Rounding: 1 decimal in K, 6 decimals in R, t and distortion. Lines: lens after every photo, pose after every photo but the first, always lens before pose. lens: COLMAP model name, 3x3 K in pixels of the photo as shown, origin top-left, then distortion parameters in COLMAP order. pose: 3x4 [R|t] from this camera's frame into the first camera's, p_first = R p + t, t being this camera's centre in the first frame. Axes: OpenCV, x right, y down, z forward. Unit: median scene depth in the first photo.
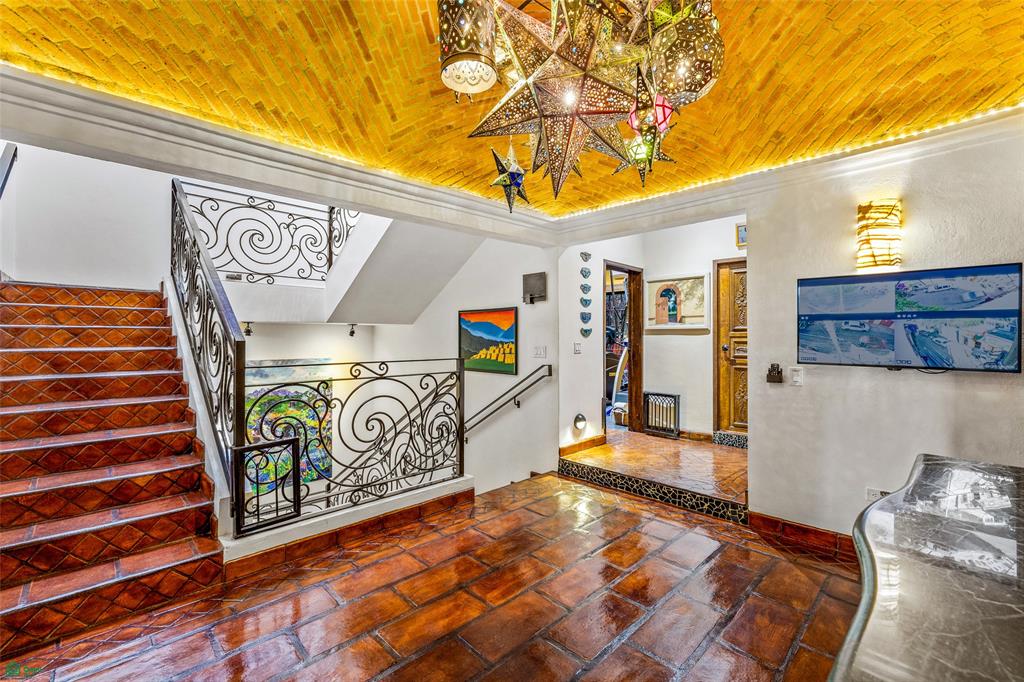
lens RADIAL K [[435.9, 0, 512.8], [0, 435.9, 336.2], [0, 0, 1]] dist [0.002080, 0.000378]
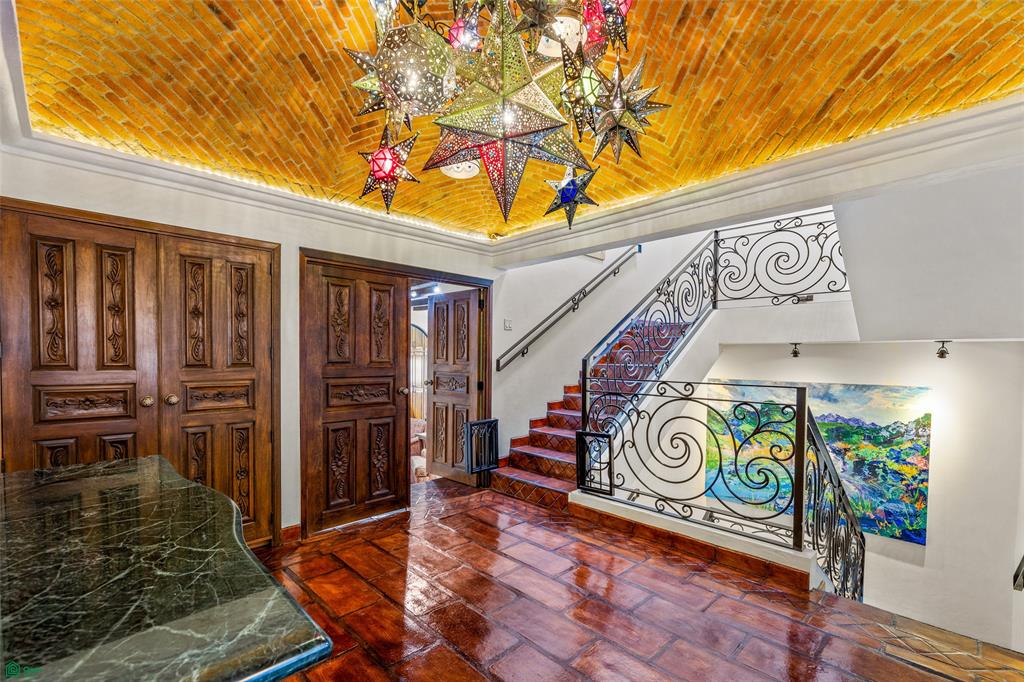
lens RADIAL K [[445.5, 0, 524.2], [0, 445.5, 371.1], [0, 0, 1]] dist [0.000915, 0.000148]
pose [[0.026297, 0.030942, -0.999175, 0.694509], [-0.004369, 0.999515, 0.030837, 0.003610], [0.999645, 0.003554, 0.026420, 0.605417]]
